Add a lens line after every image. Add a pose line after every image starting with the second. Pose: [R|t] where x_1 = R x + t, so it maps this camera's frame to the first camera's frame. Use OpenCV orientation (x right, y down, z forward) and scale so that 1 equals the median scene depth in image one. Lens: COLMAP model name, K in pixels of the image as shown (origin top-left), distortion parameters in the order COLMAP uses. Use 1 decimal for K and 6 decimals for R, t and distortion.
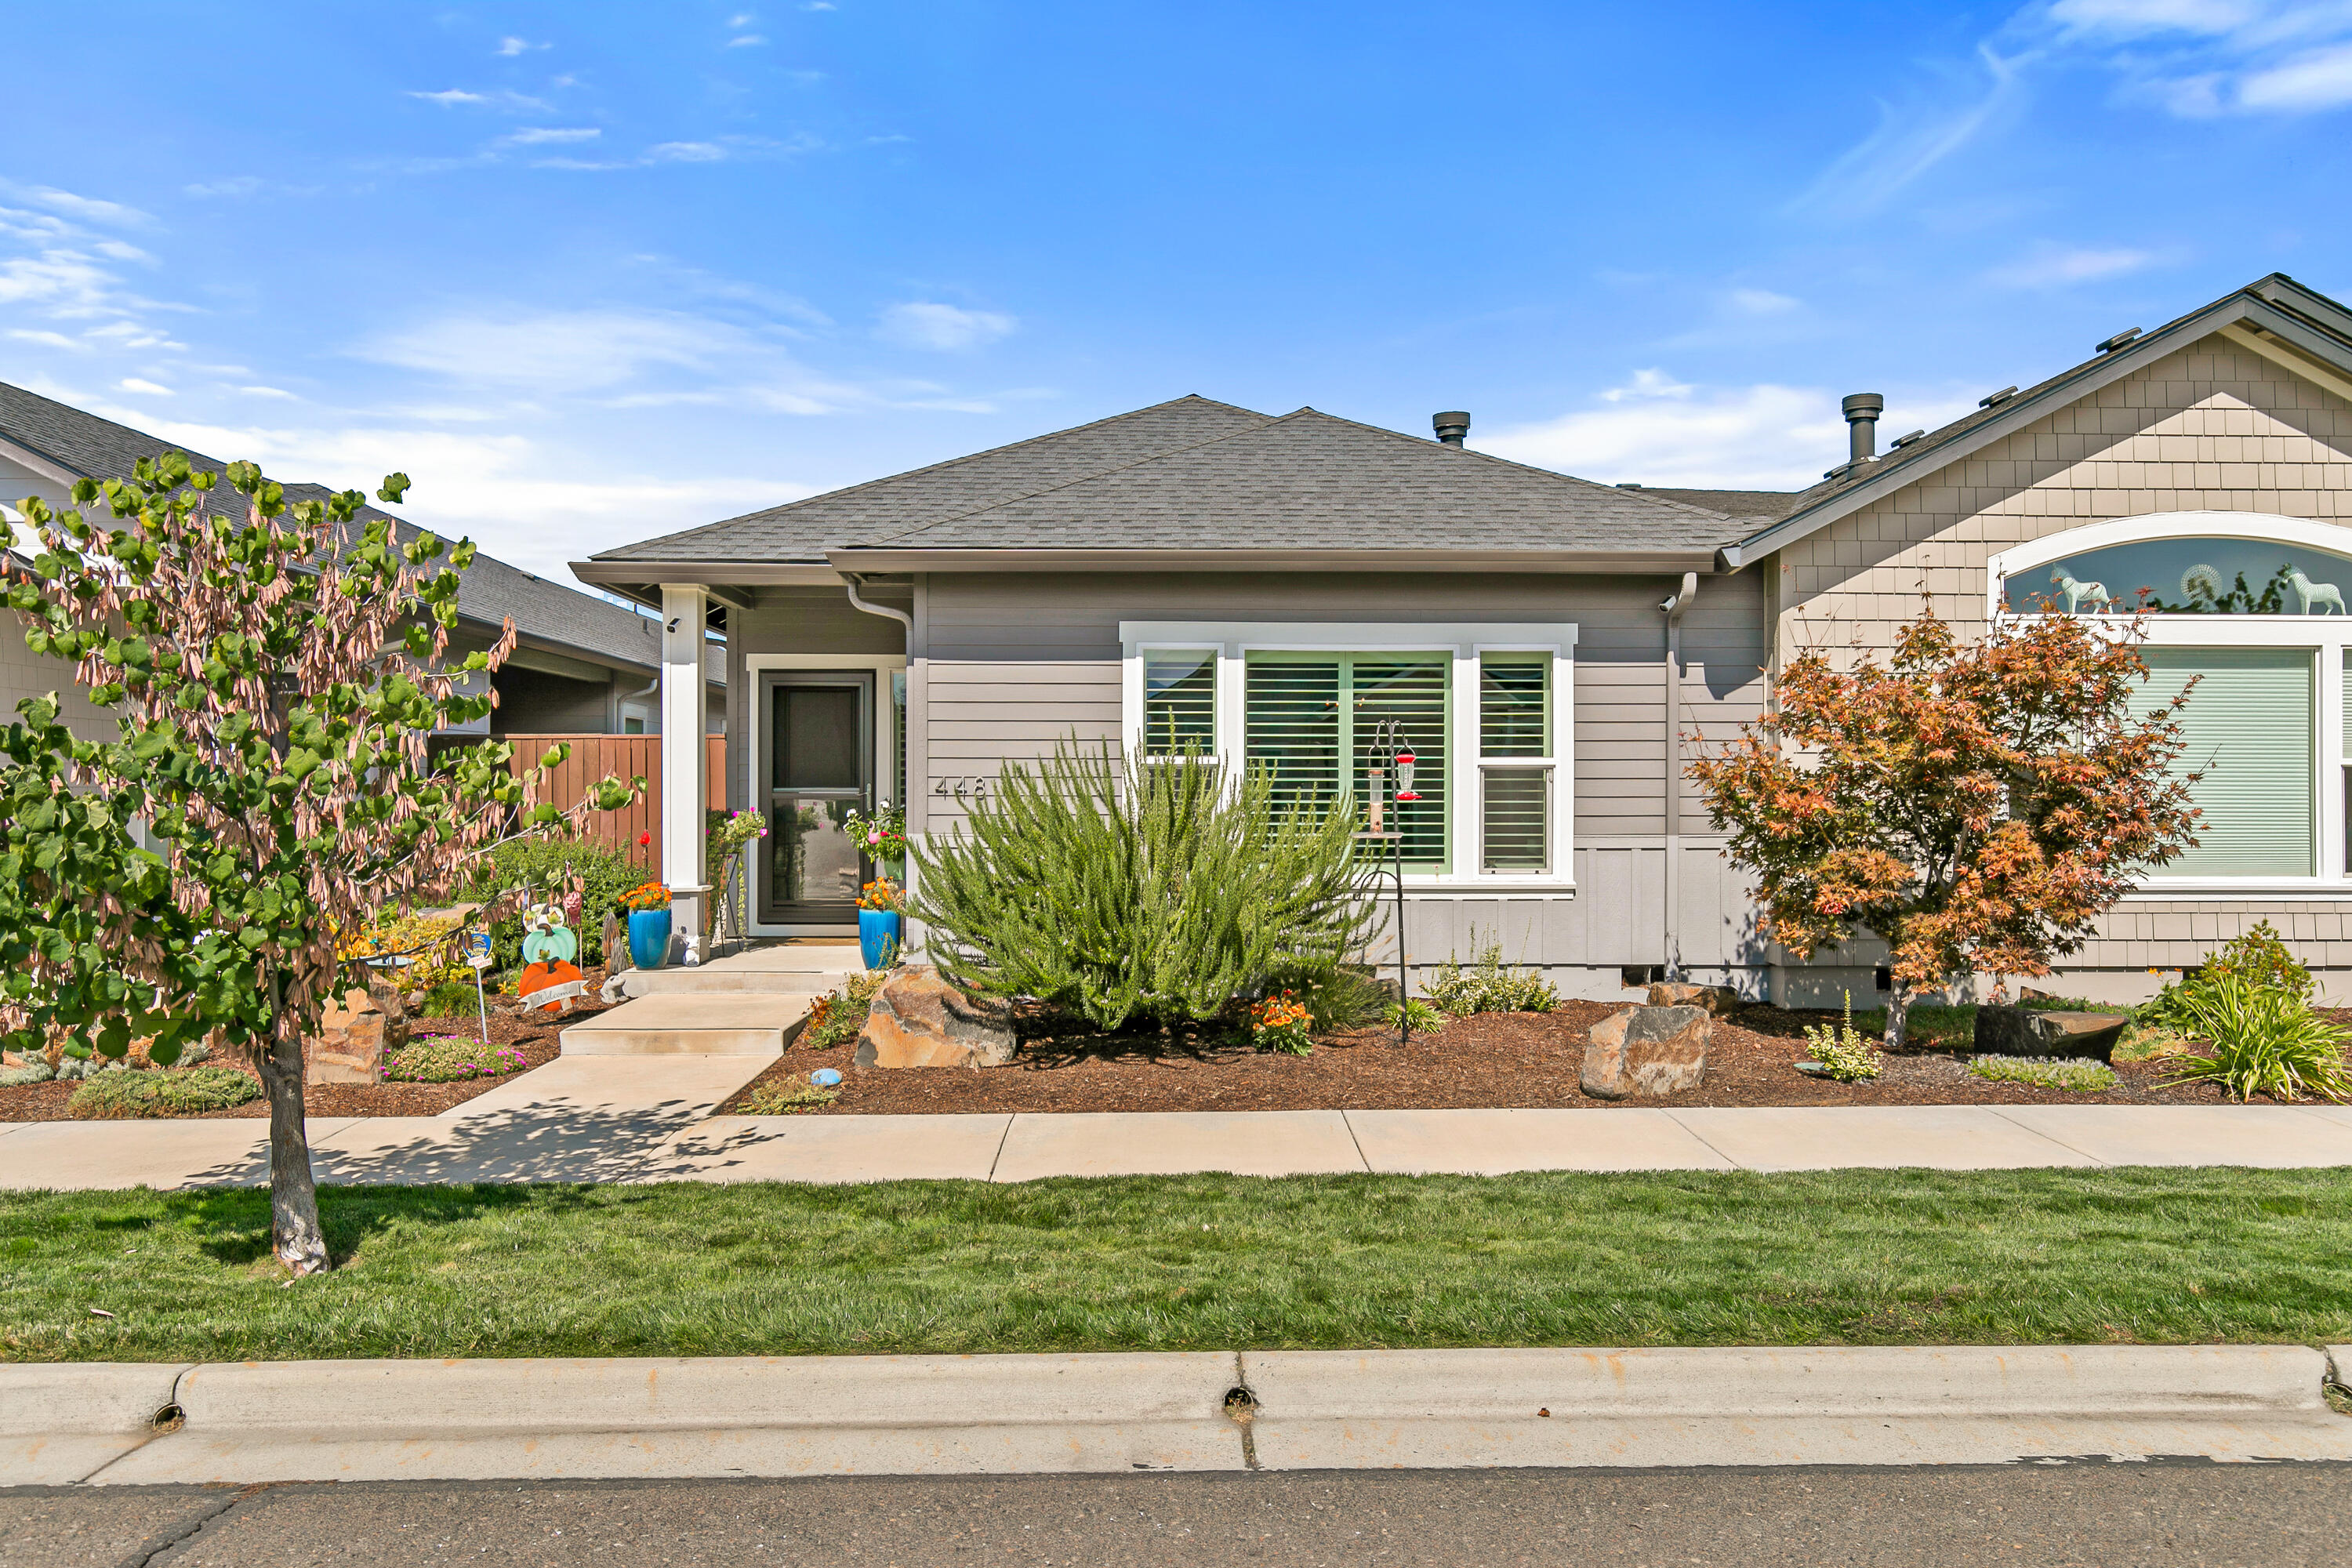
lens RADIAL K [[1740.3, 0, 1176.3], [0, 1740.3, 796.3], [0, 0, 1]] dist [-0.011580, 0.008743]
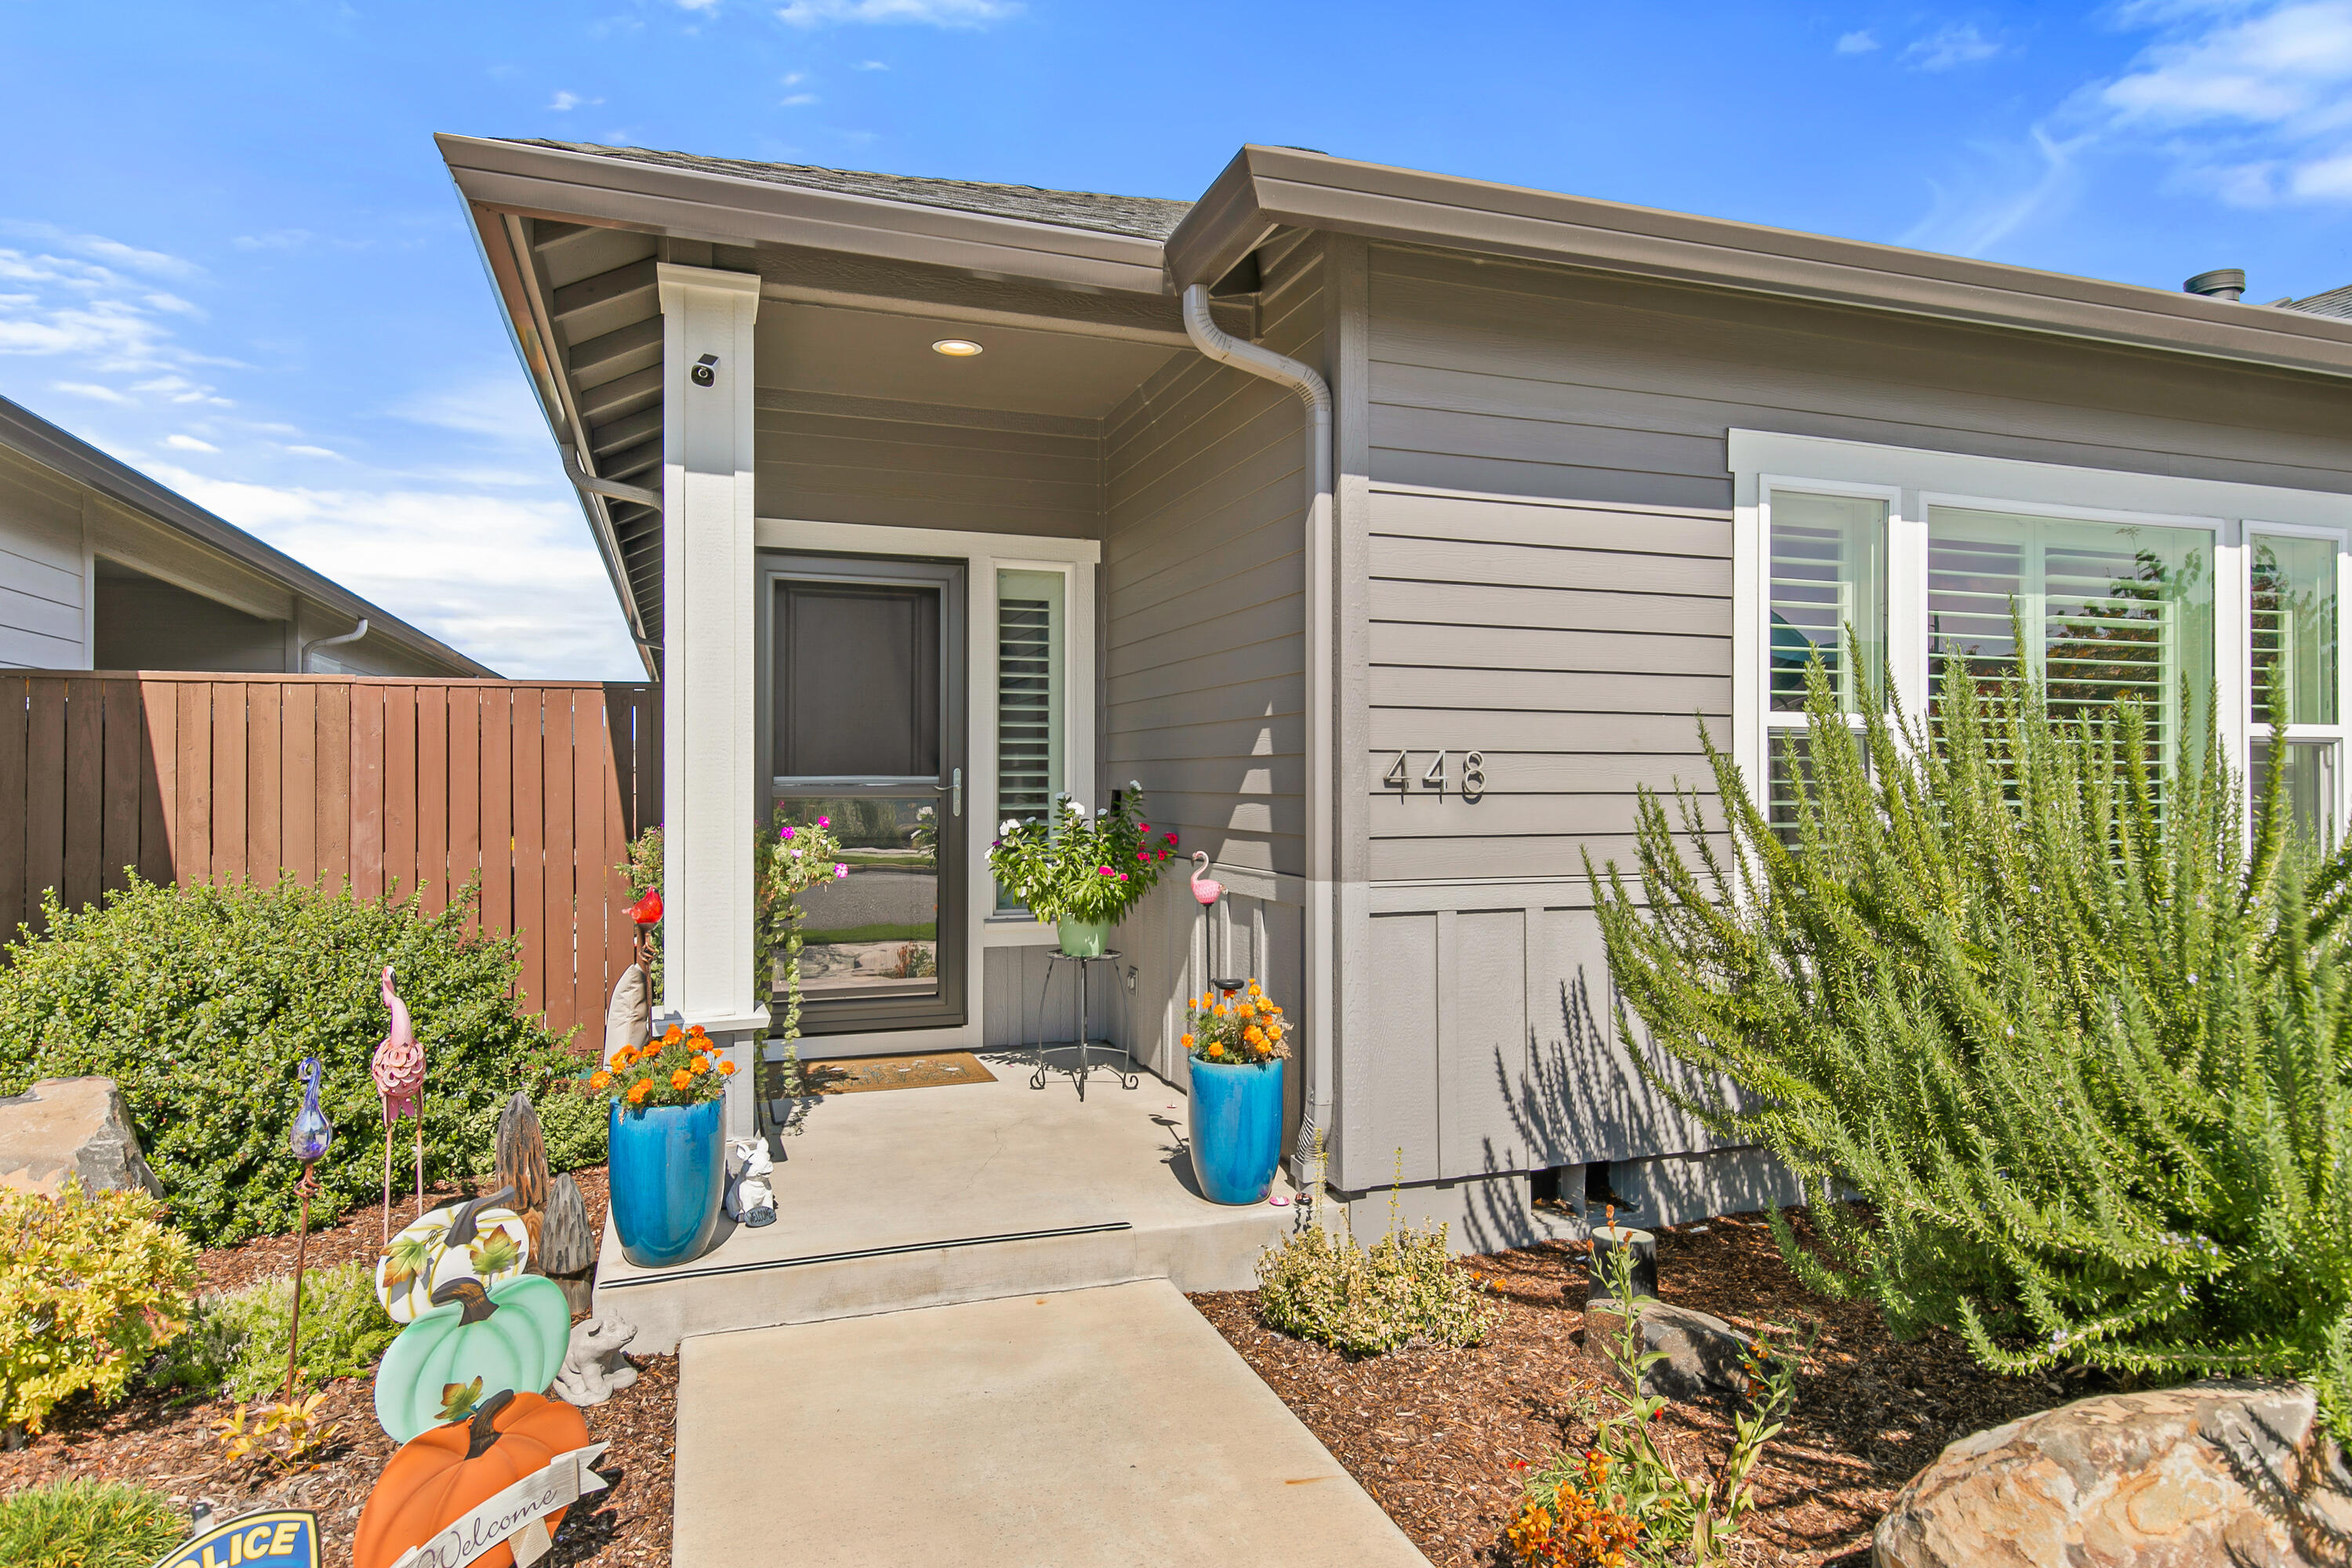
lens RADIAL K [[1363.8, 0, 1176.0], [0, 1363.8, 784.0], [0, 0, 1]] dist [0.000910, 0.000114]
pose [[0.951765, -0.000202, 0.306828, -0.255396], [-0.000650, 0.999996, 0.002674, -0.003454], [-0.306828, -0.002745, 0.951761, 0.605010]]
